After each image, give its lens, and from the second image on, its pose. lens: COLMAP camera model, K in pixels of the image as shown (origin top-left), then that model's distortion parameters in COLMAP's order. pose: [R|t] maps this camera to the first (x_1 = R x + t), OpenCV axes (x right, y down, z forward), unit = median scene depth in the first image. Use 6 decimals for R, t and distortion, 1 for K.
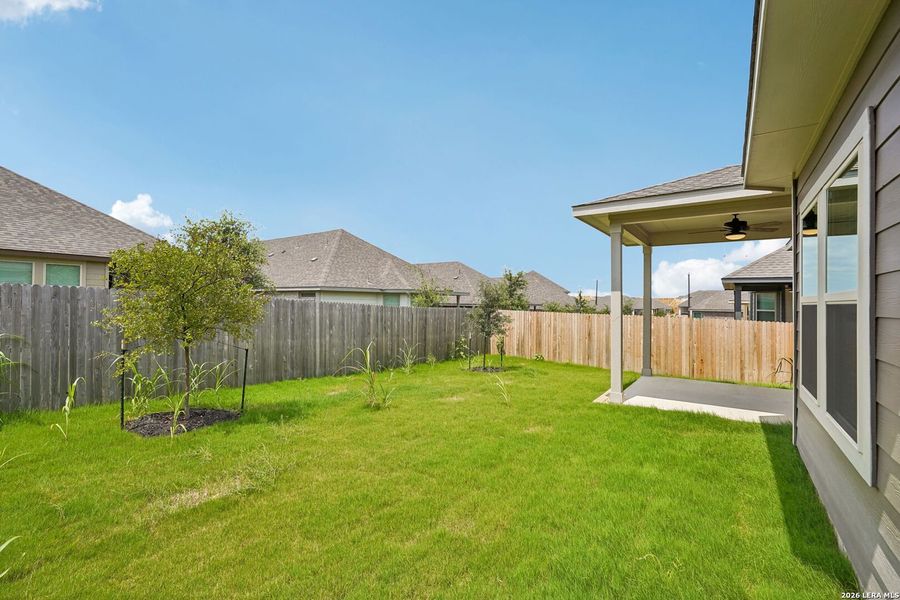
lens RADIAL K [[403.3, 0, 450.6], [0, 403.3, 299.7], [0, 0, 1]] dist [-0.014293, 0.004406]
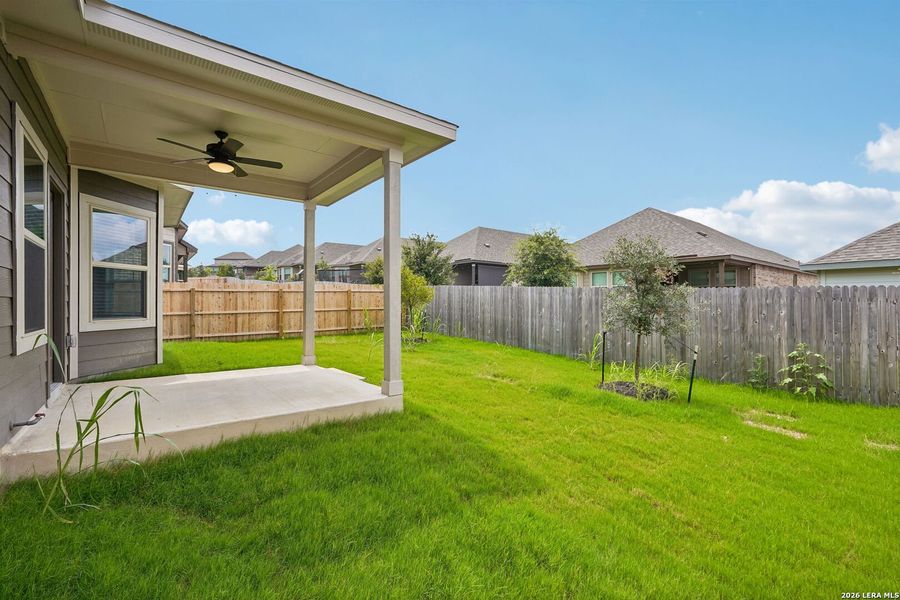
lens RADIAL K [[403.3, 0, 447.2], [0, 403.3, 302.8], [0, 0, 1]] dist [-0.014293, 0.004406]
pose [[-0.290853, -0.010949, -0.956705, 0.608309], [0.004555, 0.999907, -0.012828, 0.045183], [0.956757, -0.008089, -0.290777, 0.760676]]
